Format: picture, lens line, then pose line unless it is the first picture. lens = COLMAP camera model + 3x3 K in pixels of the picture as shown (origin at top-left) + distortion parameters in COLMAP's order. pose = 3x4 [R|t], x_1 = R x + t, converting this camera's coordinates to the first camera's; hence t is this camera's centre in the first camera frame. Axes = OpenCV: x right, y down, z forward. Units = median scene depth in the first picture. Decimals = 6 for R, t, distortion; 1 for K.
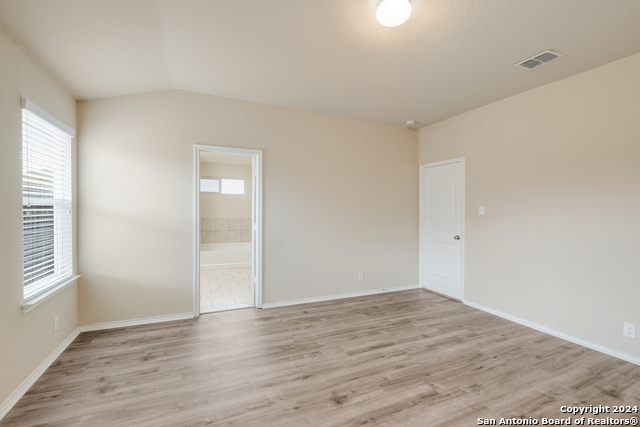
lens RADIAL K [[281.8, 0, 317.8], [0, 281.8, 214.5], [0, 0, 1]] dist [-0.000909, 0.000007]
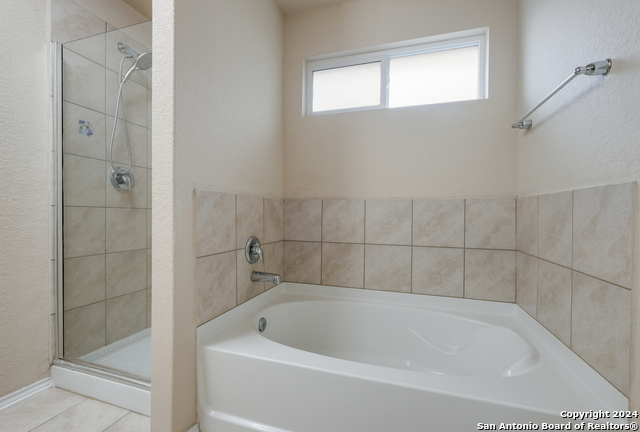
lens RADIAL K [[278.4, 0, 320.0], [0, 278.4, 216.0], [0, 0, 1]] dist [-0.000255, -0.000120]
pose [[0.739644, 0.000685, -0.672998, -0.536705], [-0.013400, 0.999816, -0.013709, 0.087154], [0.672865, 0.019158, 0.739517, 1.938669]]
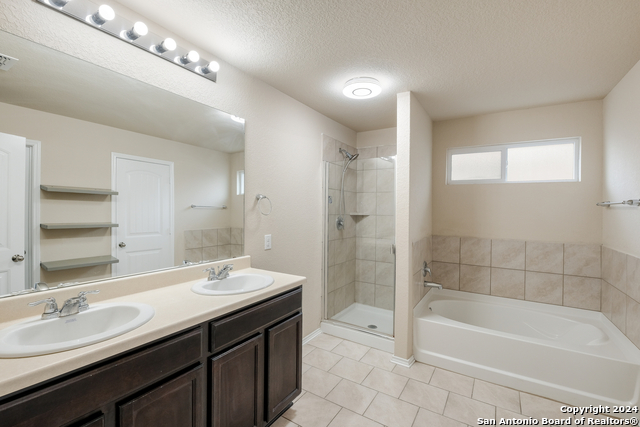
lens RADIAL K [[282.8, 0, 320.3], [0, 282.8, 207.8], [0, 0, 1]] dist [-0.005204, -0.000722]
pose [[0.561099, -0.002568, -0.827745, -0.375227], [-0.023834, 0.999530, -0.019257, -0.048489], [0.827405, 0.030533, 0.560775, 1.344718]]
